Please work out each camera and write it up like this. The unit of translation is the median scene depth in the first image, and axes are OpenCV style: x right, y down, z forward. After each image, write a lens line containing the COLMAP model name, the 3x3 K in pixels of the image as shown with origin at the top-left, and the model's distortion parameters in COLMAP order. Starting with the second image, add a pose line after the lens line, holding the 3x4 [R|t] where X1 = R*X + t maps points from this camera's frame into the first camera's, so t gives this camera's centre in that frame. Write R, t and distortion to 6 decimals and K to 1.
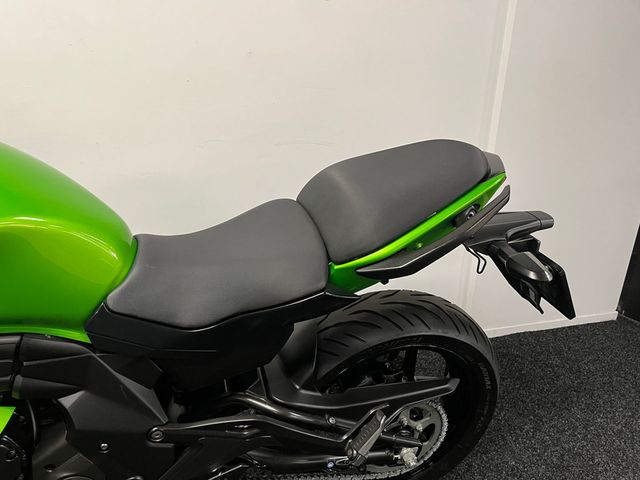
lens RADIAL K [[488.1, 0, 320.0], [0, 488.1, 240.0], [0, 0, 1]] dist [0.082181, -0.120134]
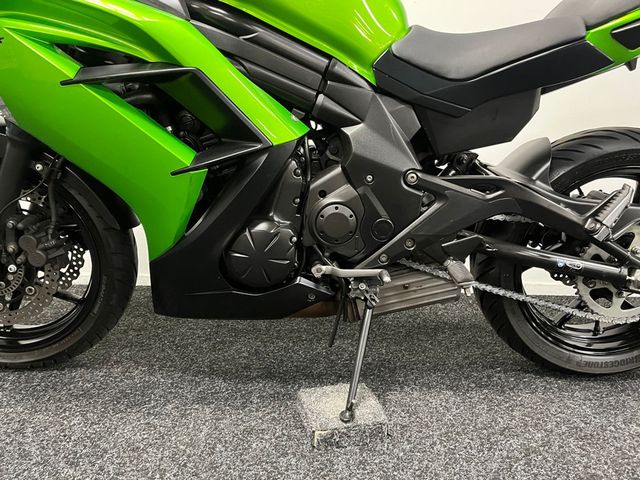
lens RADIAL K [[488.1, 0, 320.0], [0, 488.1, 240.0], [0, 0, 1]] dist [0.082181, -0.120134]
pose [[0.964585, 0.061276, -0.256556, -0.243133], [-0.109605, 0.977808, -0.178546, 0.780345], [0.239922, 0.200343, 0.949895, -0.107093]]
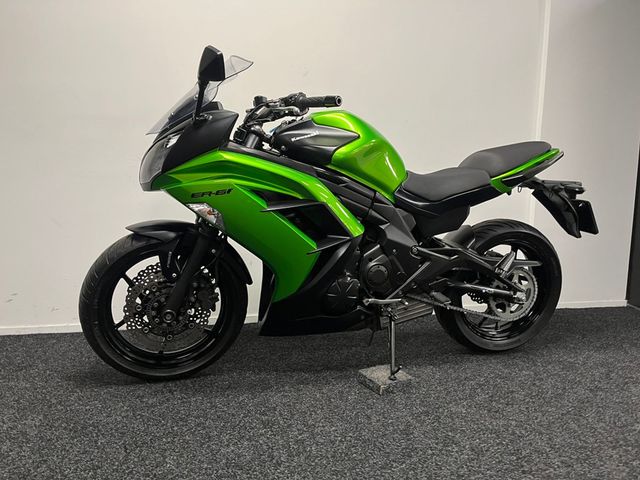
lens RADIAL K [[488.1, 0, 320.0], [0, 488.1, 240.0], [0, 0, 1]] dist [0.082181, -0.120134]
pose [[0.999938, 0.010693, -0.003059, -0.767235], [-0.011122, 0.960794, -0.277041, 0.987575], [-0.000023, 0.277058, 0.960853, -1.152030]]
